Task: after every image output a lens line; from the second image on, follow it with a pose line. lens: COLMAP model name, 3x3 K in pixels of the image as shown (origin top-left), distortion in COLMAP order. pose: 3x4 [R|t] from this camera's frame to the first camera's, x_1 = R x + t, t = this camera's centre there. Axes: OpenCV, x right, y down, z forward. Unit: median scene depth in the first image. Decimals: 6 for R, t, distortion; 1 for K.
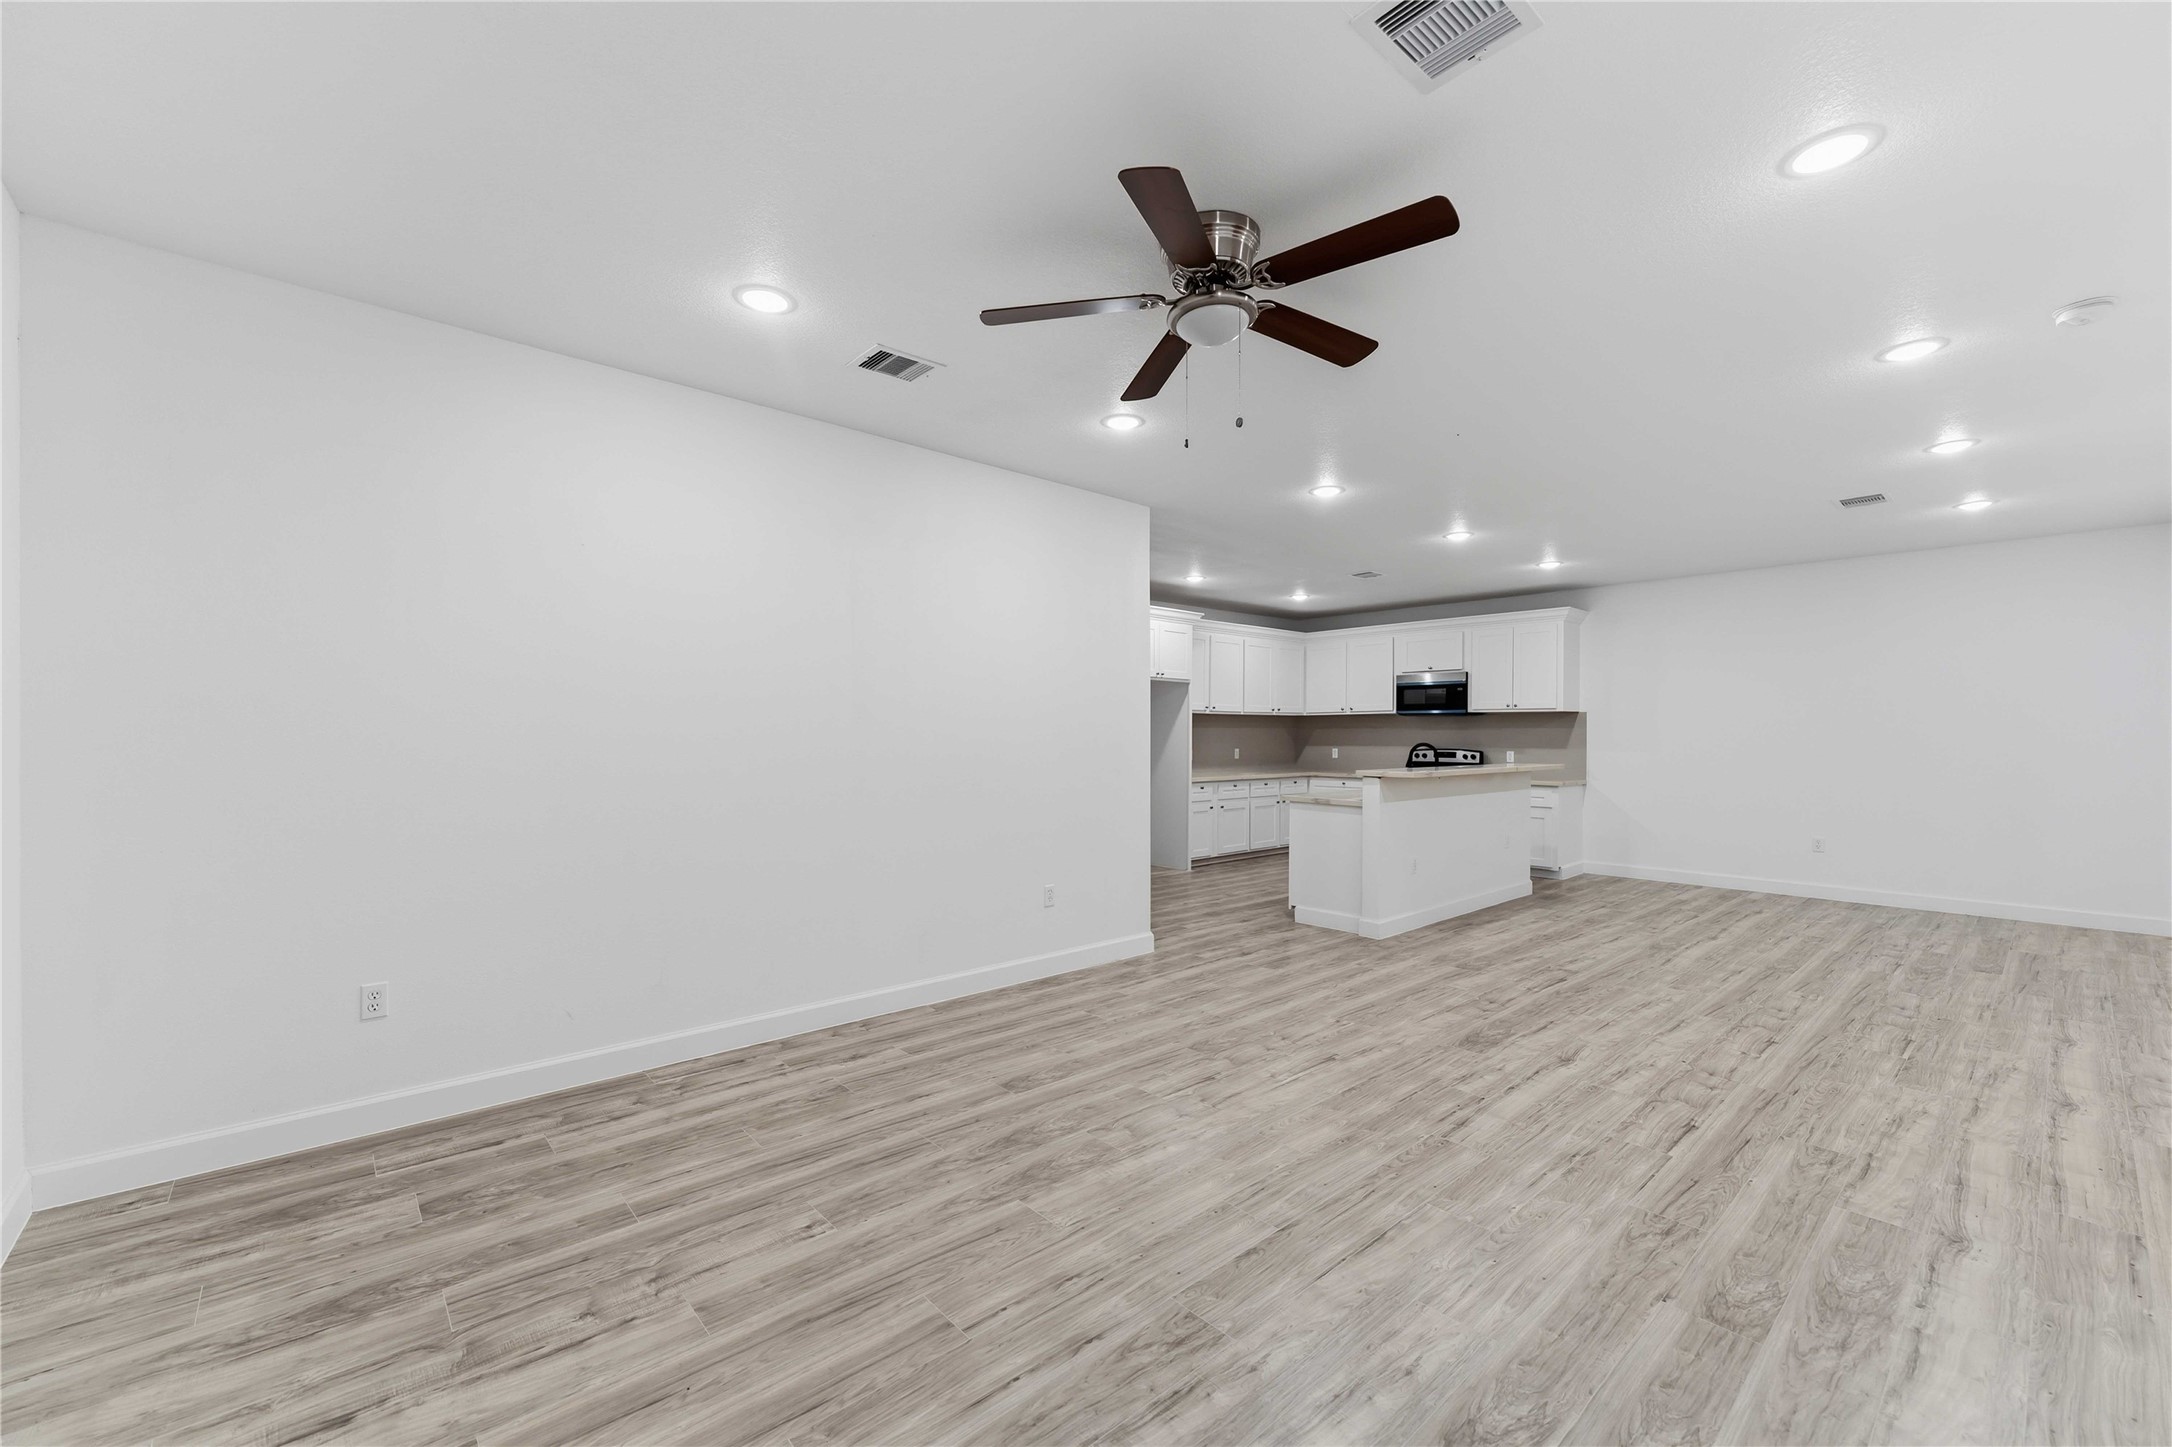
lens RADIAL K [[872.3, 0, 1080.5], [0, 872.3, 732.9], [0, 0, 1]] dist [0.000825, -0.000209]
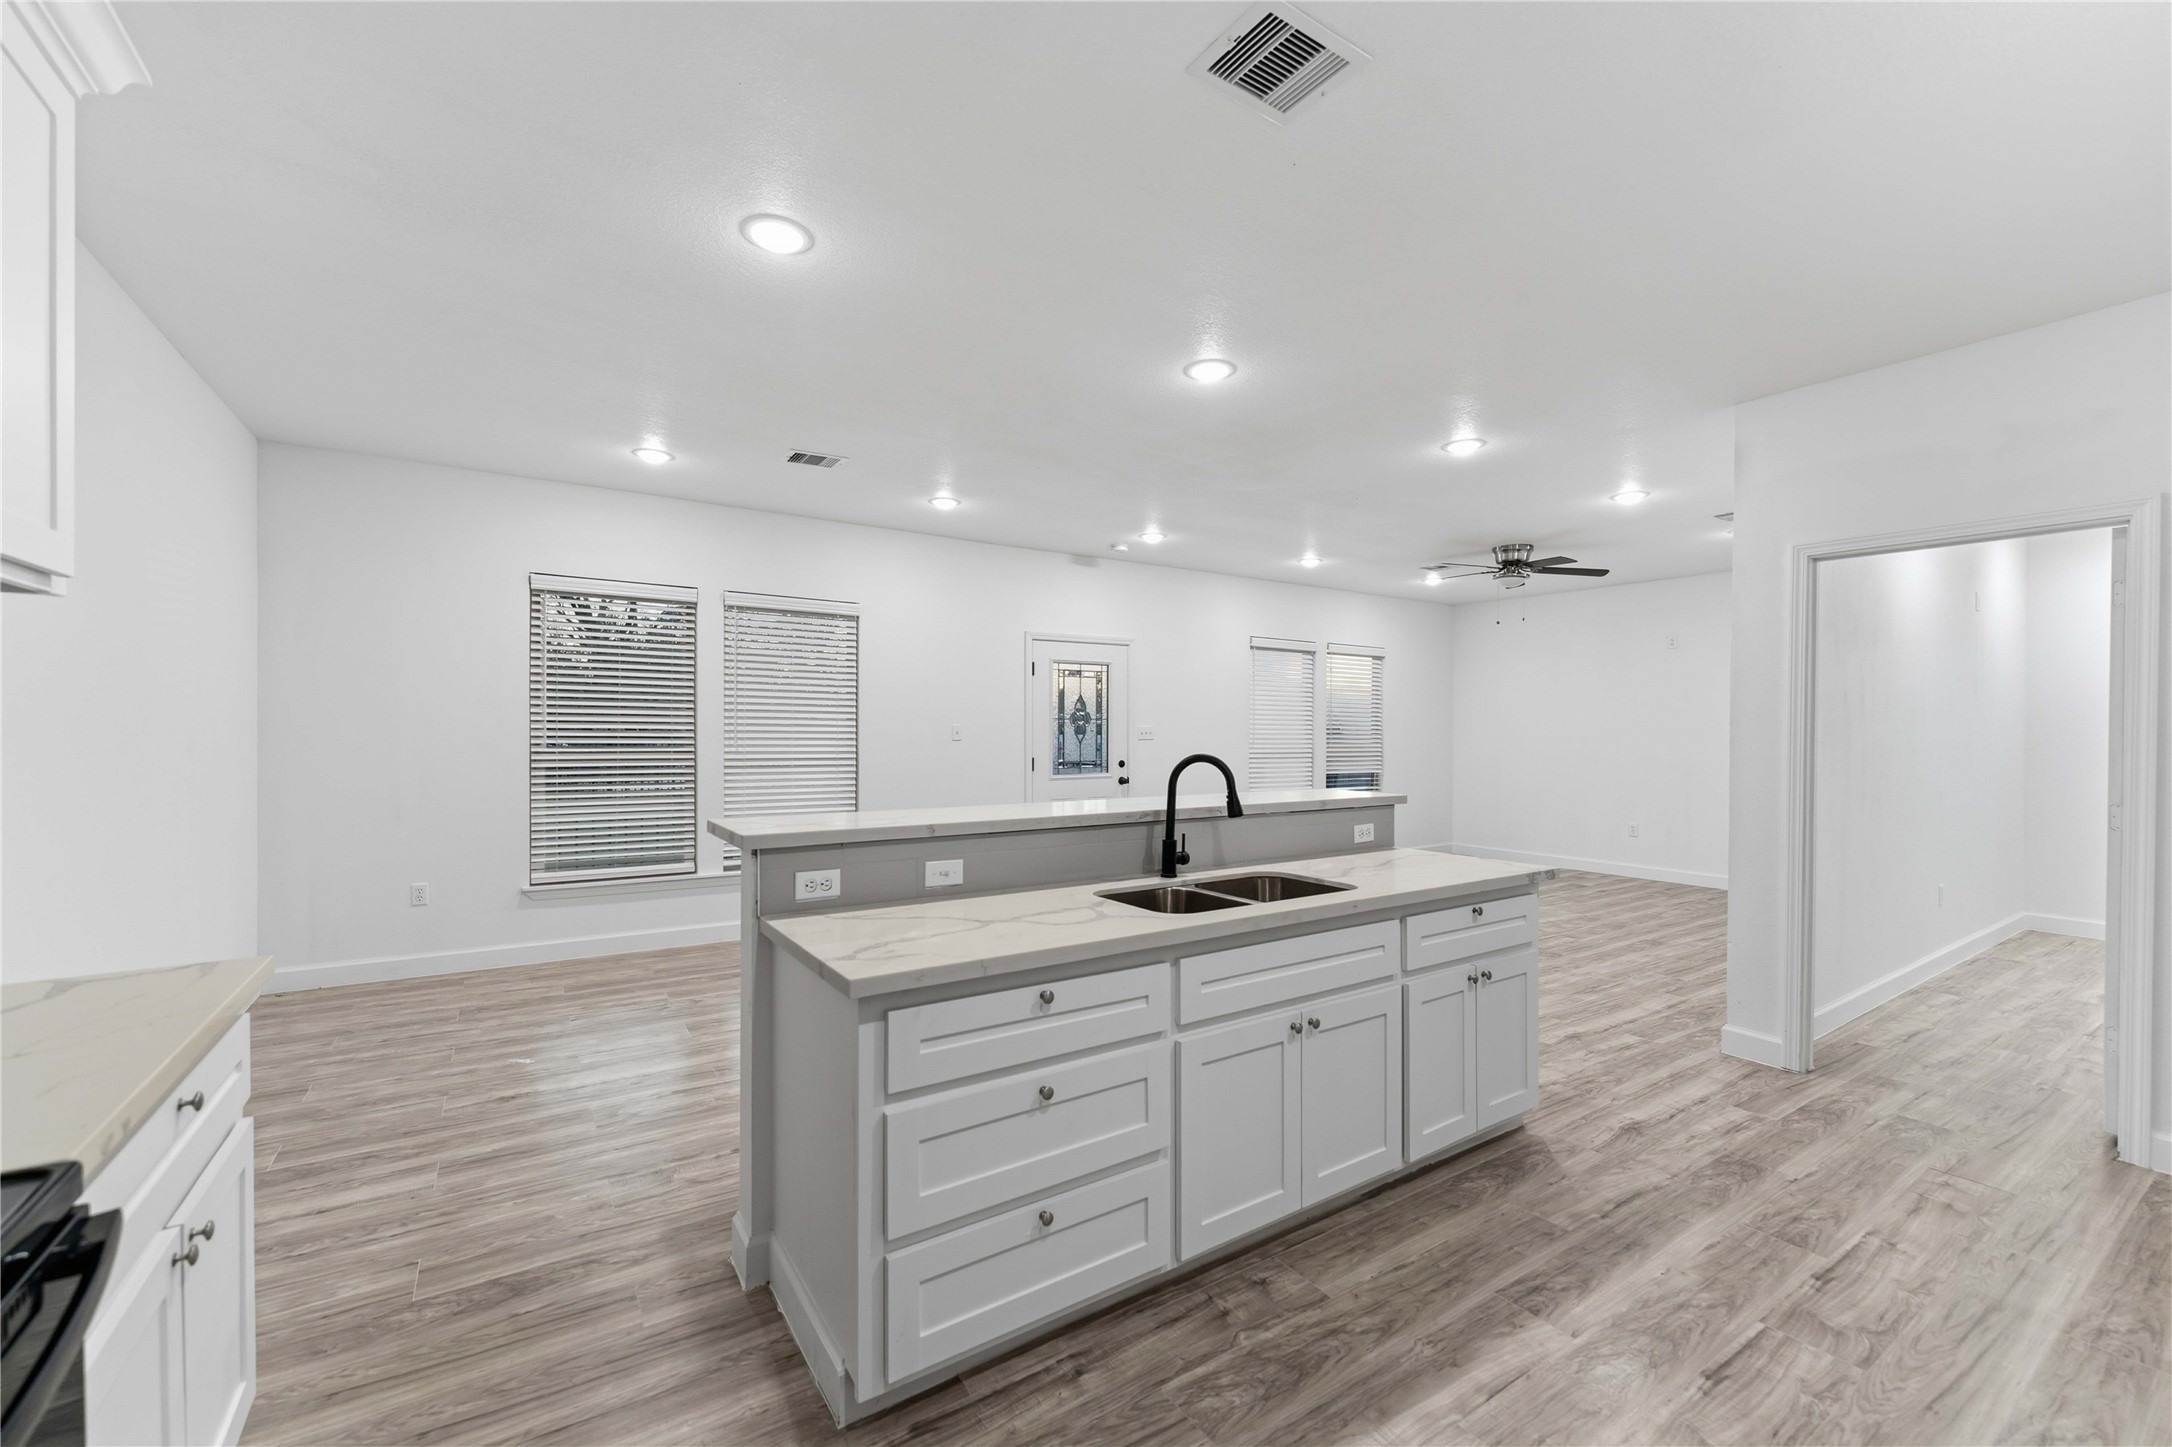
lens RADIAL K [[872.3, 0, 1080.5], [0, 872.3, 732.9], [0, 0, 1]] dist [0.000825, -0.000209]
pose [[-0.989501, -0.009882, 0.144190, 0.548020], [-0.009579, 0.999950, 0.002794, 0.000933], [-0.144210, 0.001384, -0.989546, 1.971566]]
